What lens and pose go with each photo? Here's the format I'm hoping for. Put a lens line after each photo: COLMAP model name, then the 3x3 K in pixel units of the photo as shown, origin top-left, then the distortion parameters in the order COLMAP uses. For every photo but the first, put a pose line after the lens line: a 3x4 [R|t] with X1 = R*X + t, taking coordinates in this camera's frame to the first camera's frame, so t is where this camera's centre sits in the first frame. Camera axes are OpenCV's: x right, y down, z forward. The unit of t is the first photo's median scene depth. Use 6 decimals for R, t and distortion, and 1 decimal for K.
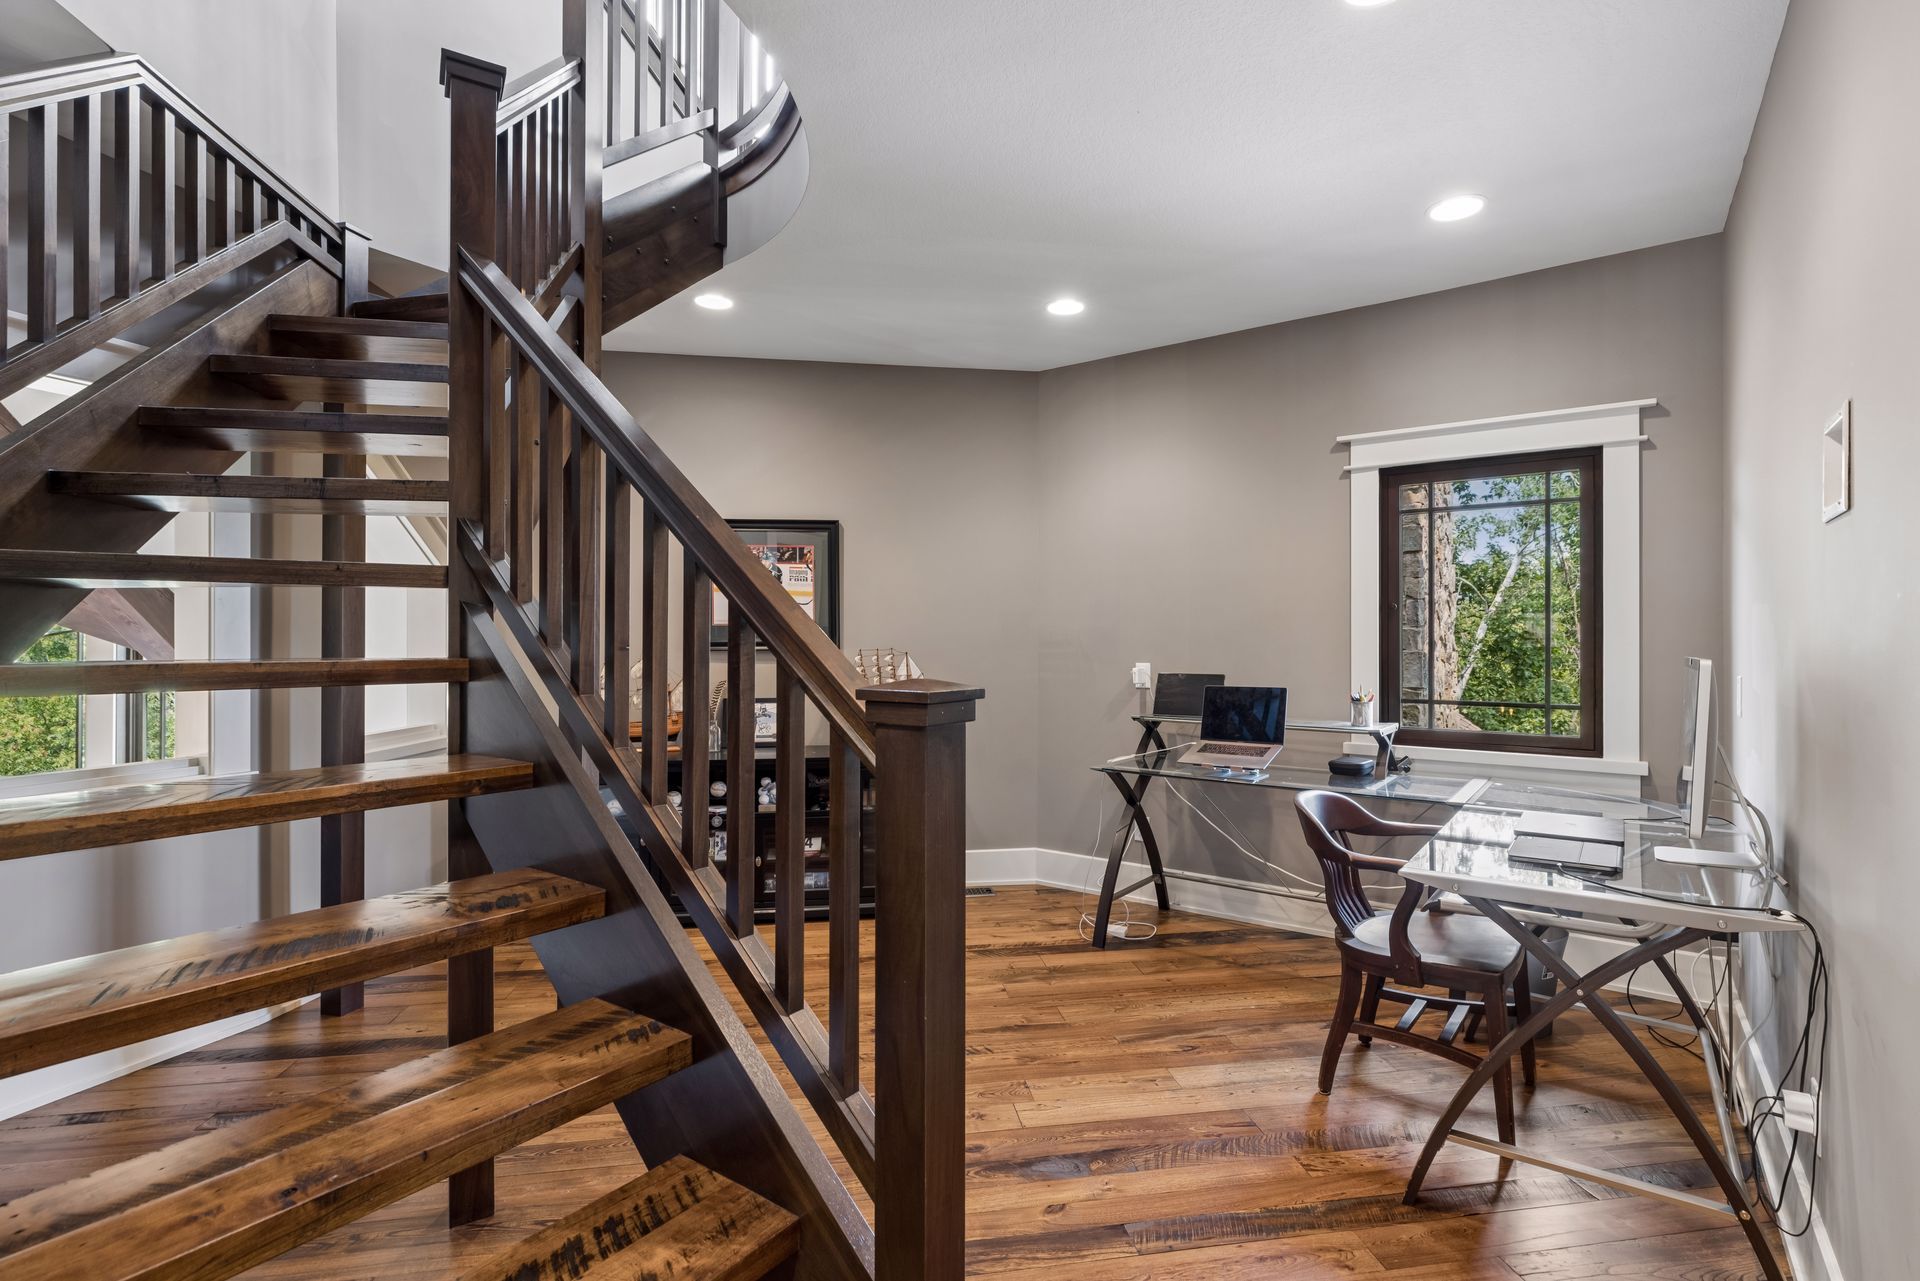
lens RADIAL K [[928.2, 0, 961.8], [0, 928.2, 634.5], [0, 0, 1]] dist [-0.001709, -0.000158]
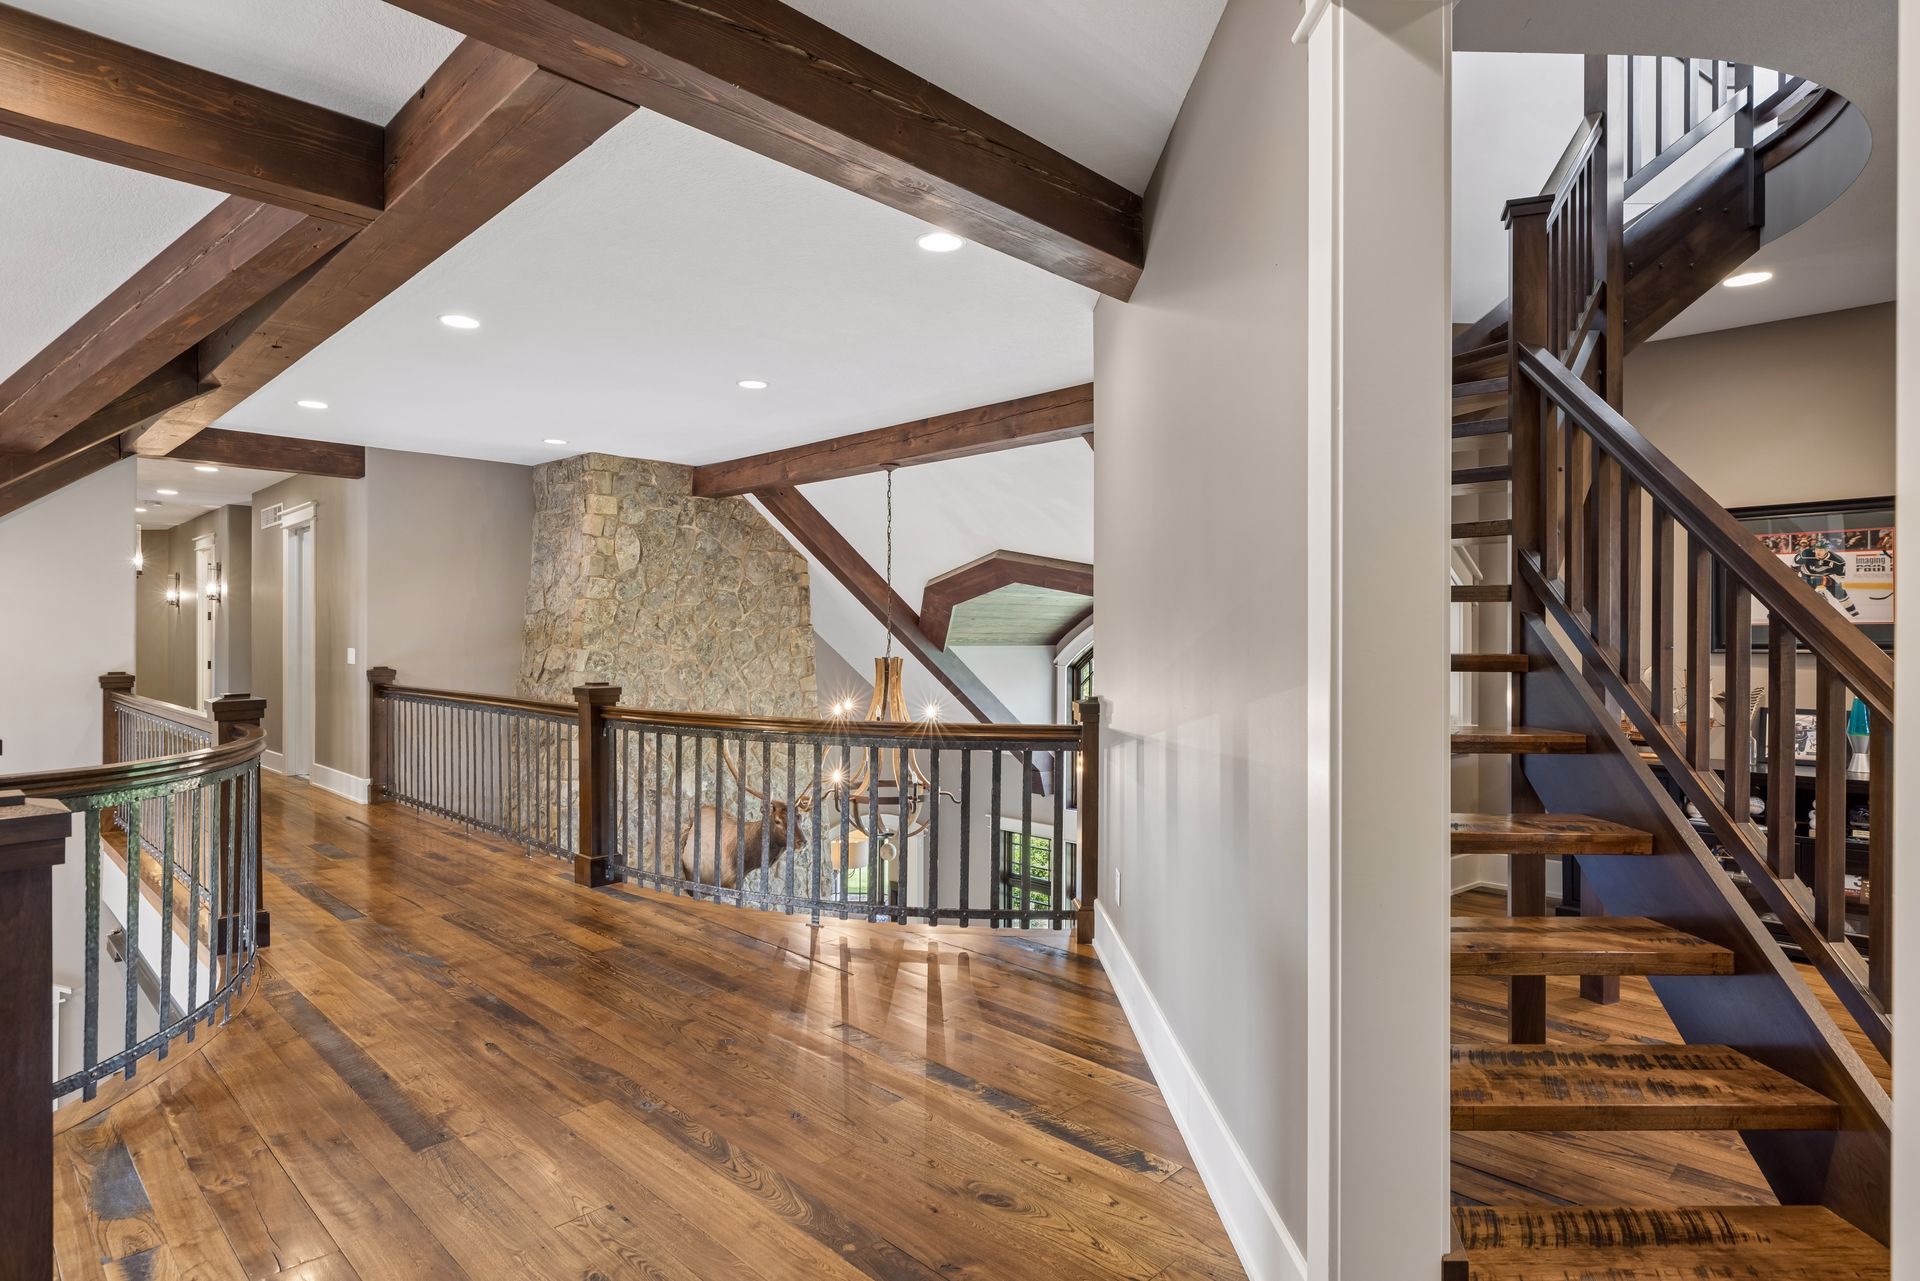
lens RADIAL K [[1035.9, 0, 962.5], [0, 1035.9, 629.2], [0, 0, 1]] dist [-0.003285, 0.000095]
pose [[0.615585, -0.001593, -0.788069, 0.132298], [-0.000449, 0.999997, -0.002371, -0.005882], [0.788070, 0.001813, 0.615583, -0.533339]]
